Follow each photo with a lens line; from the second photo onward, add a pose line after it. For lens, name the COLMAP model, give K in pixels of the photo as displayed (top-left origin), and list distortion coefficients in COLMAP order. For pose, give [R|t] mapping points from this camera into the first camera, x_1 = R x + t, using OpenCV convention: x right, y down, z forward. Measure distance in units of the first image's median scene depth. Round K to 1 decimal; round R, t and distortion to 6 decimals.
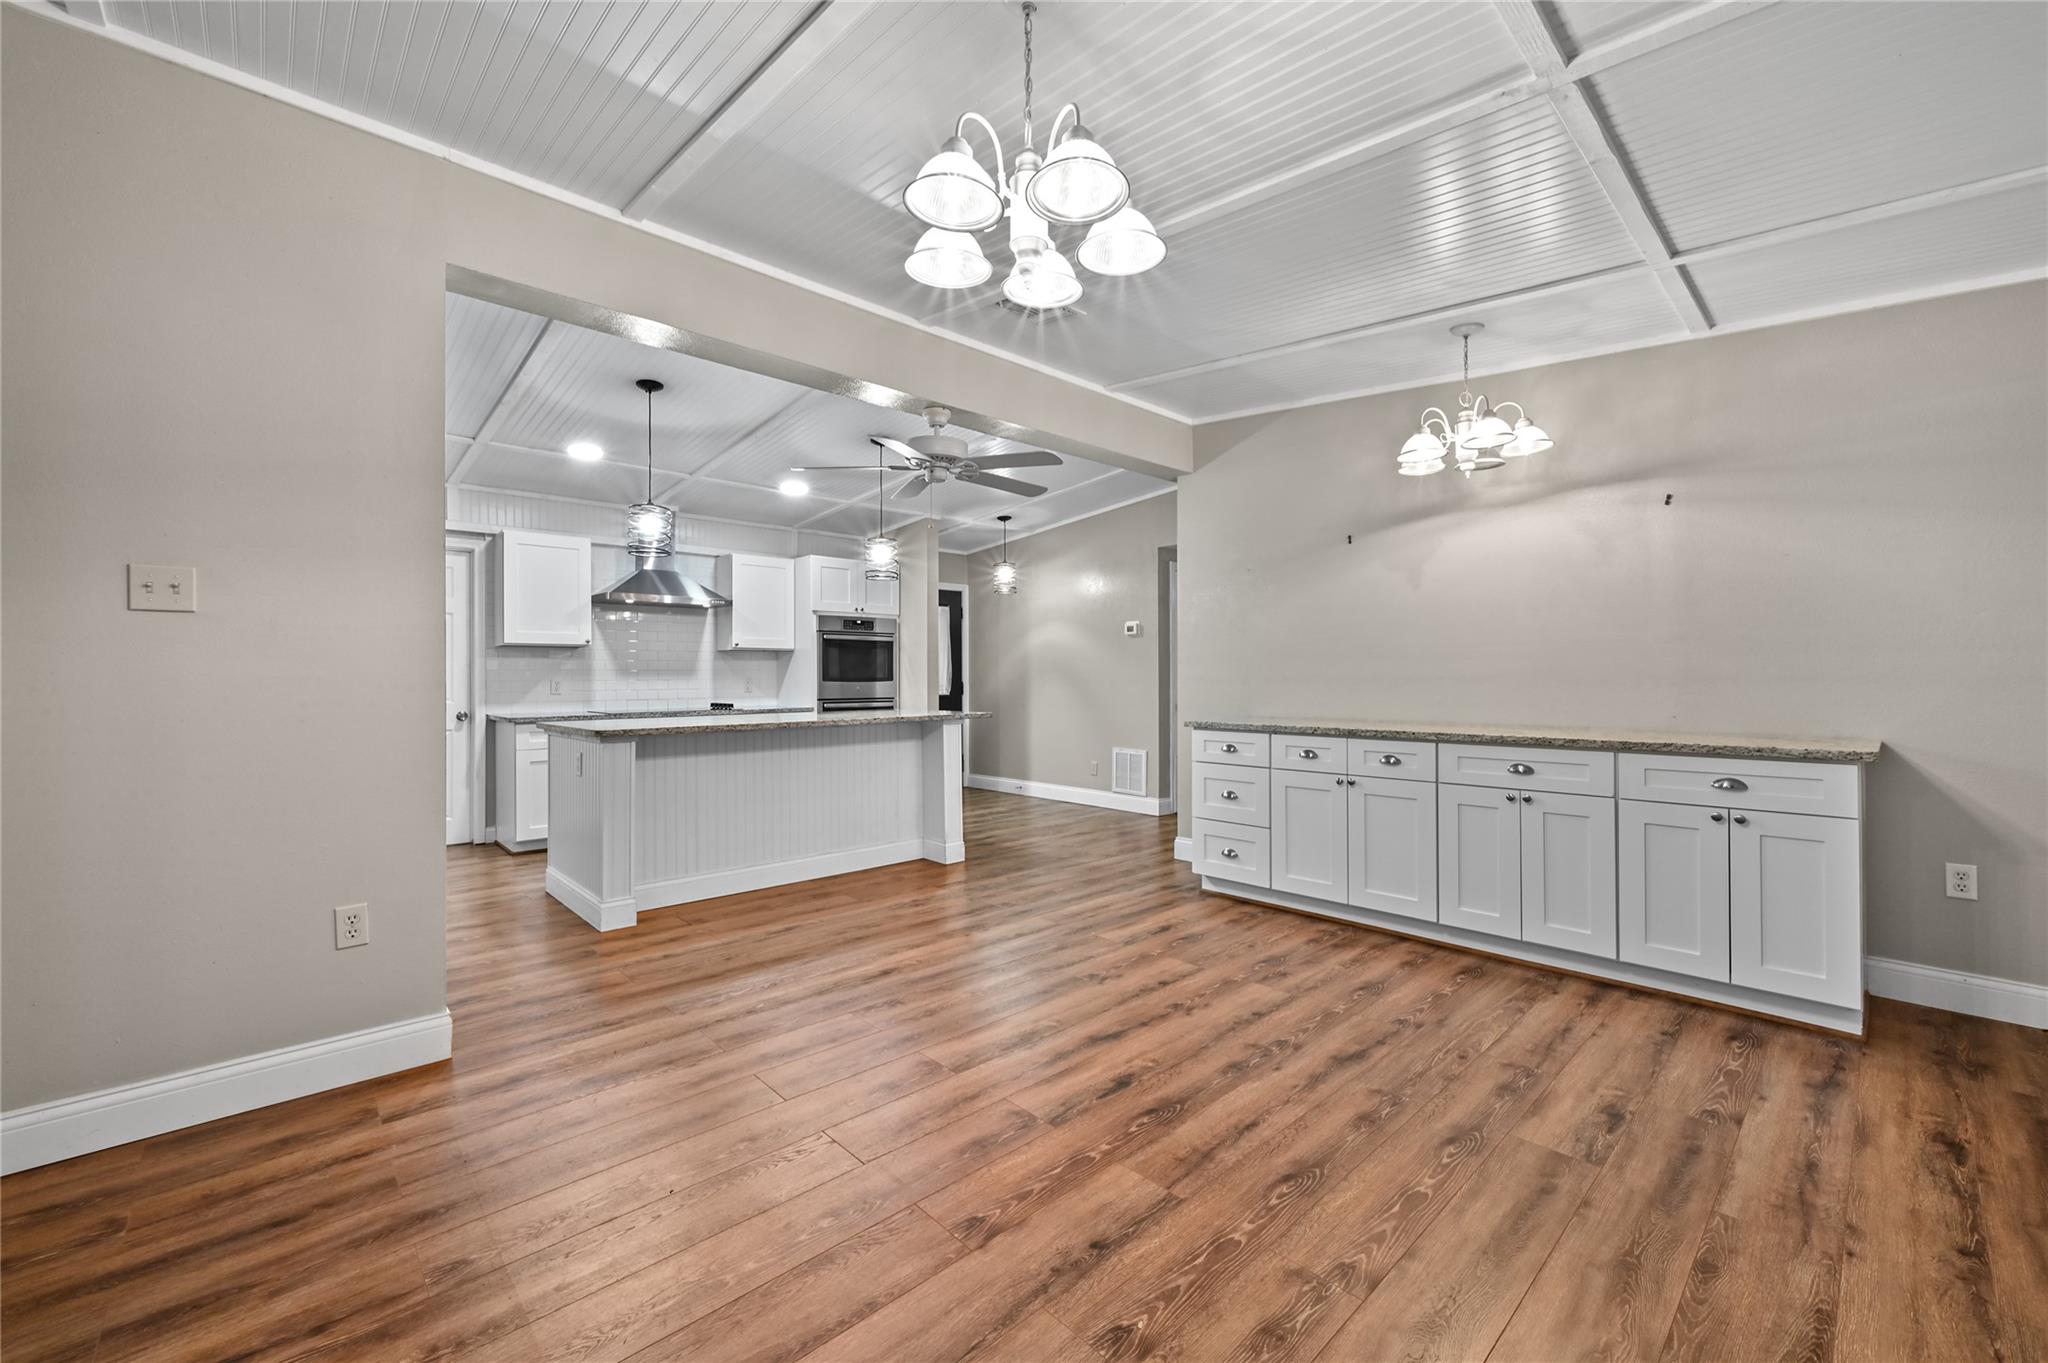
lens RADIAL K [[813.6, 0, 1037.6], [0, 813.6, 690.0], [0, 0, 1]] dist [-0.001901, 0.000944]
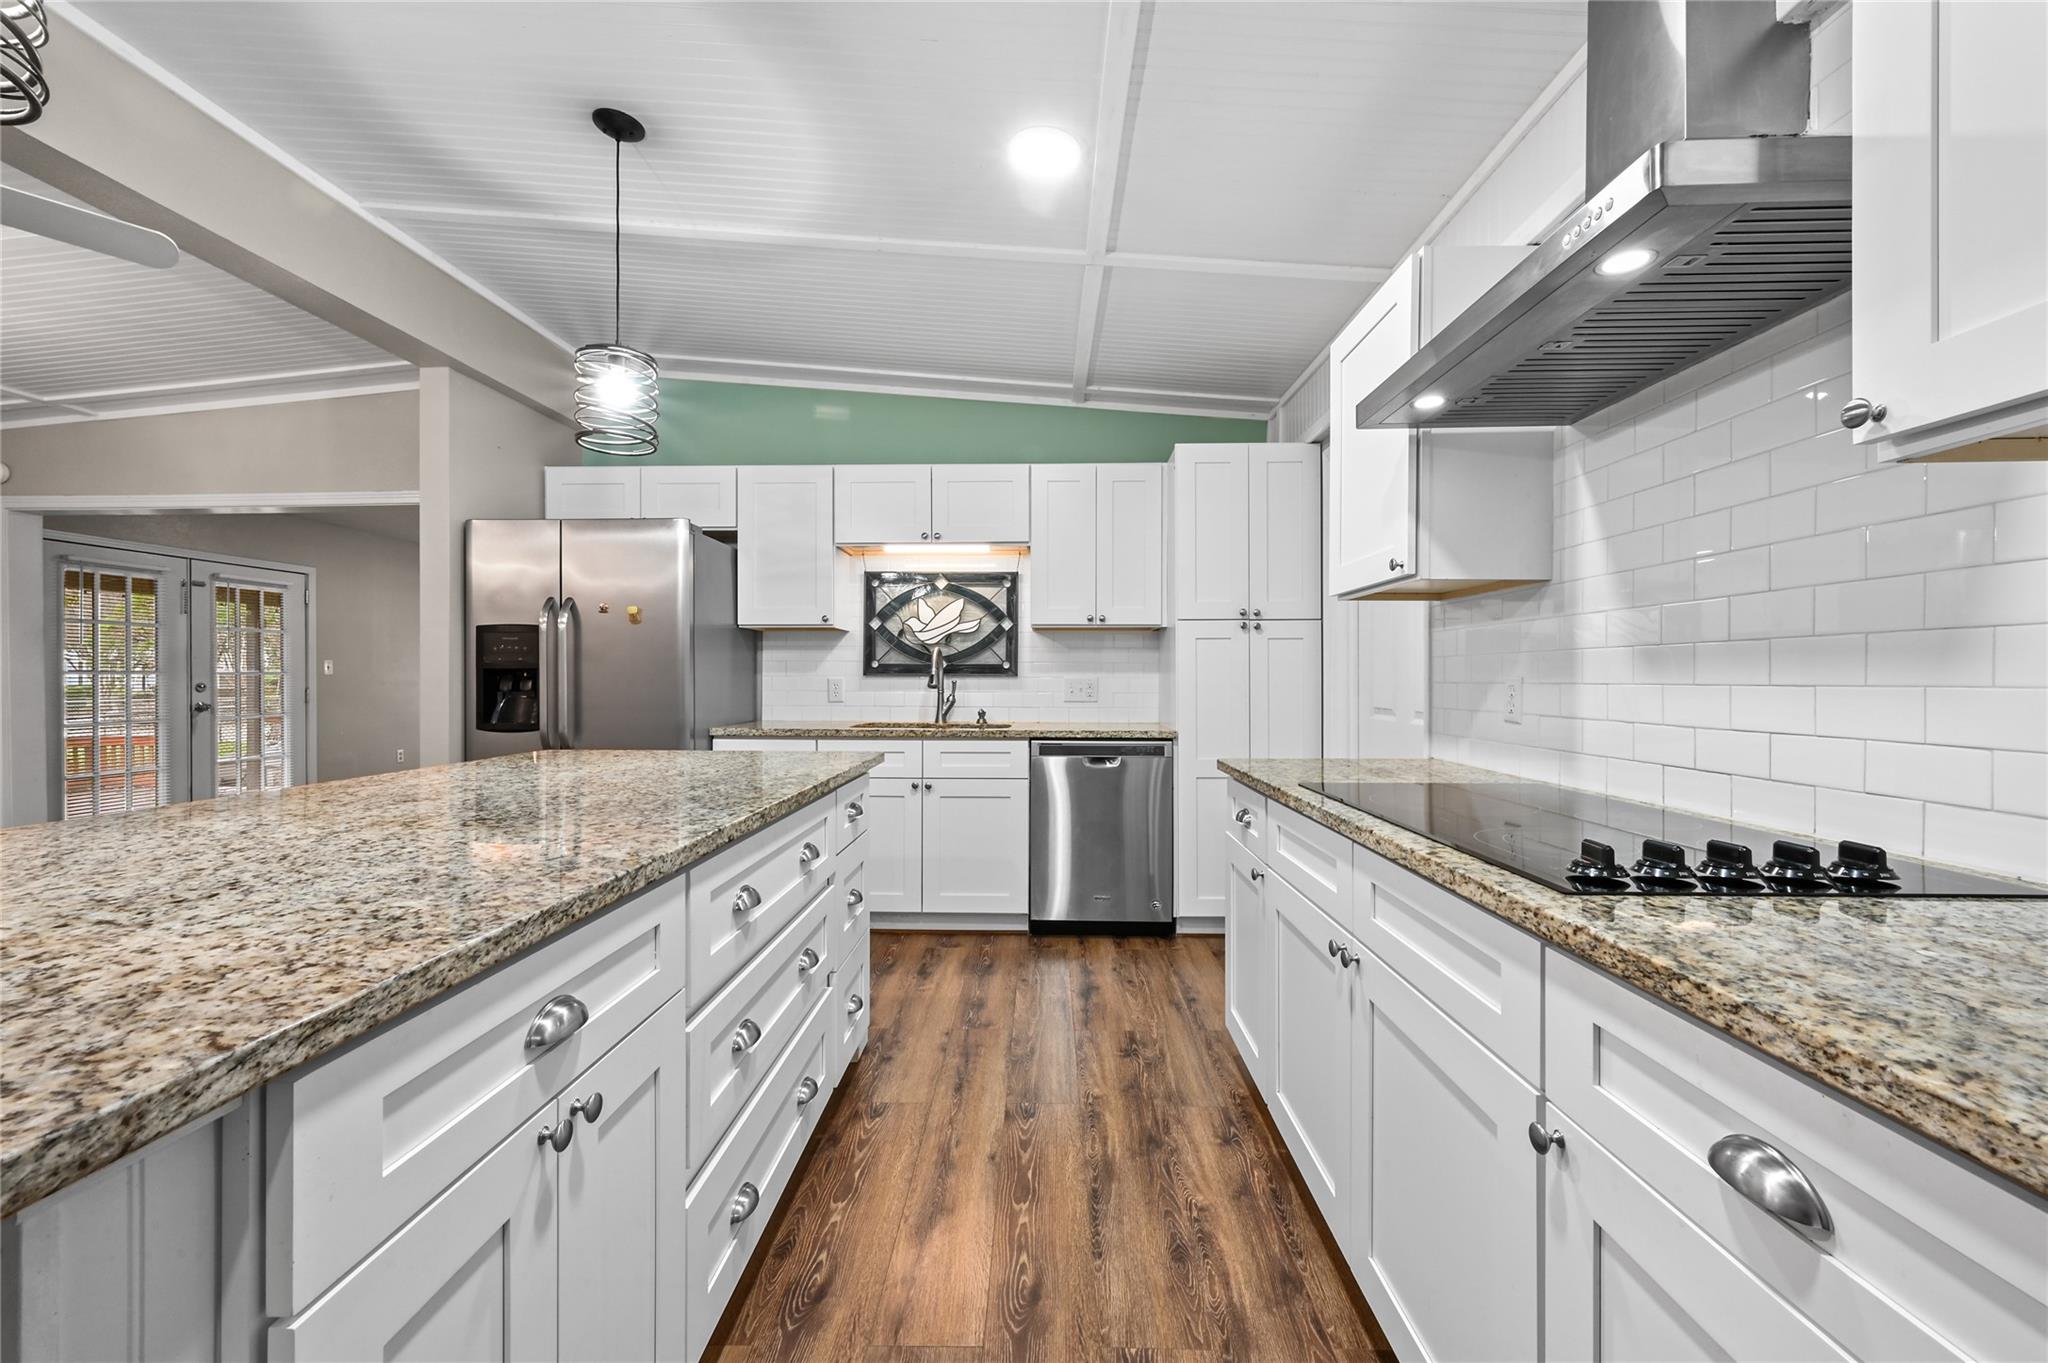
lens RADIAL K [[813.6, 0, 1029.3], [0, 813.6, 670.7], [0, 0, 1]] dist [-0.001901, 0.000944]
pose [[-0.708247, 0.001336, -0.705963, -0.182059], [-0.004957, 0.999964, 0.006865, -0.015601], [0.705947, 0.008362, -0.708215, 0.971862]]
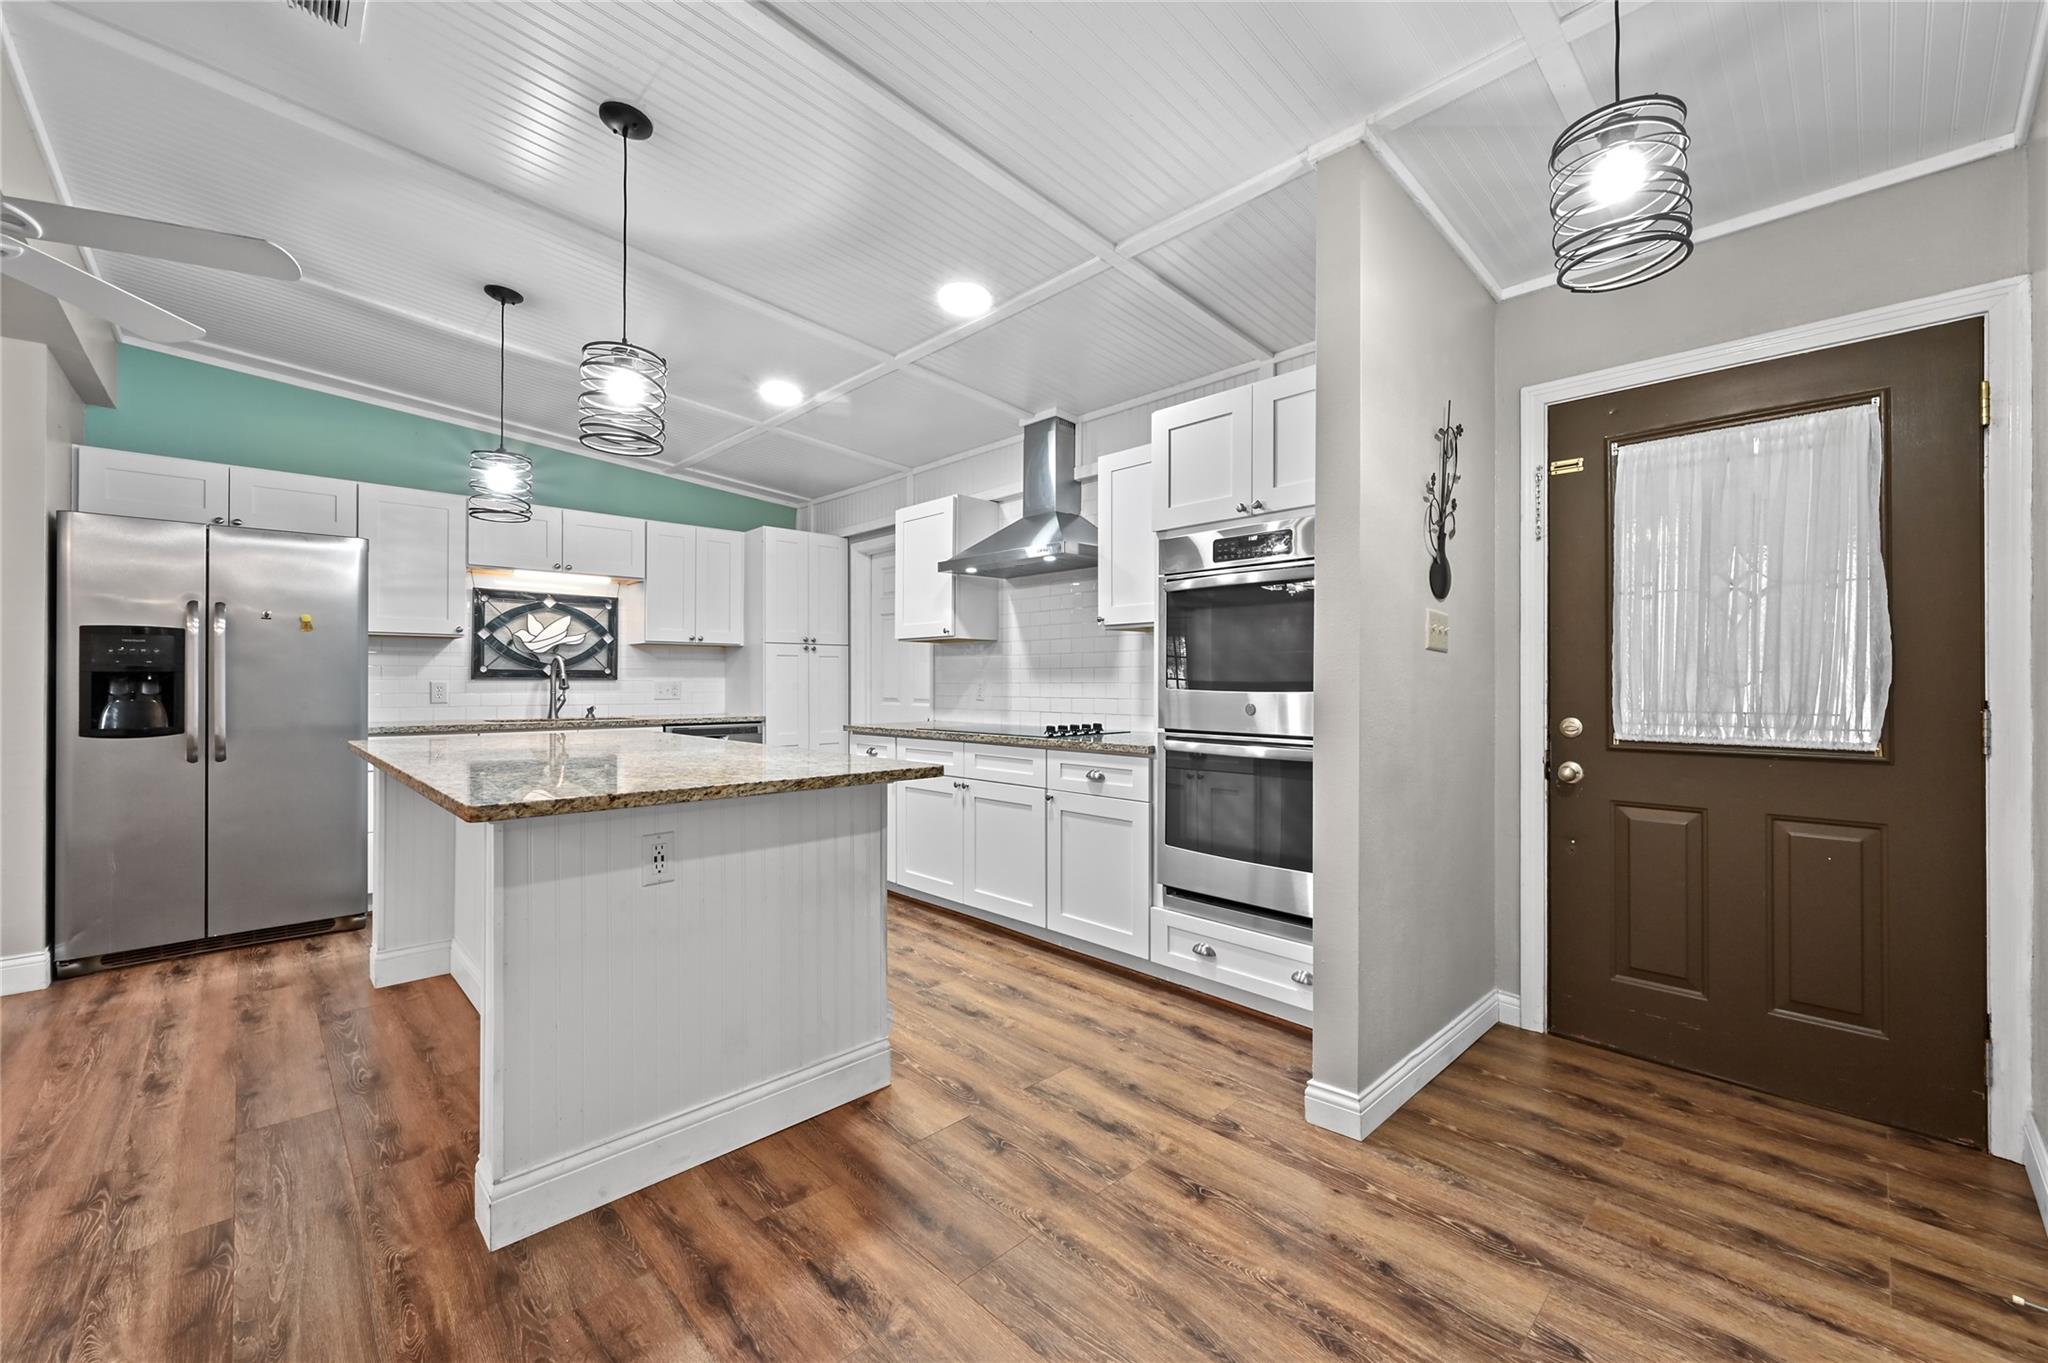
lens RADIAL K [[813.6, 0, 1033.8], [0, 813.6, 683.5], [0, 0, 1]] dist [-0.001901, 0.000944]
pose [[0.007235, 0.010755, -0.999916, 0.177636], [-0.013874, 0.999847, 0.010654, -0.017517], [0.999878, 0.013796, 0.007383, 0.925364]]
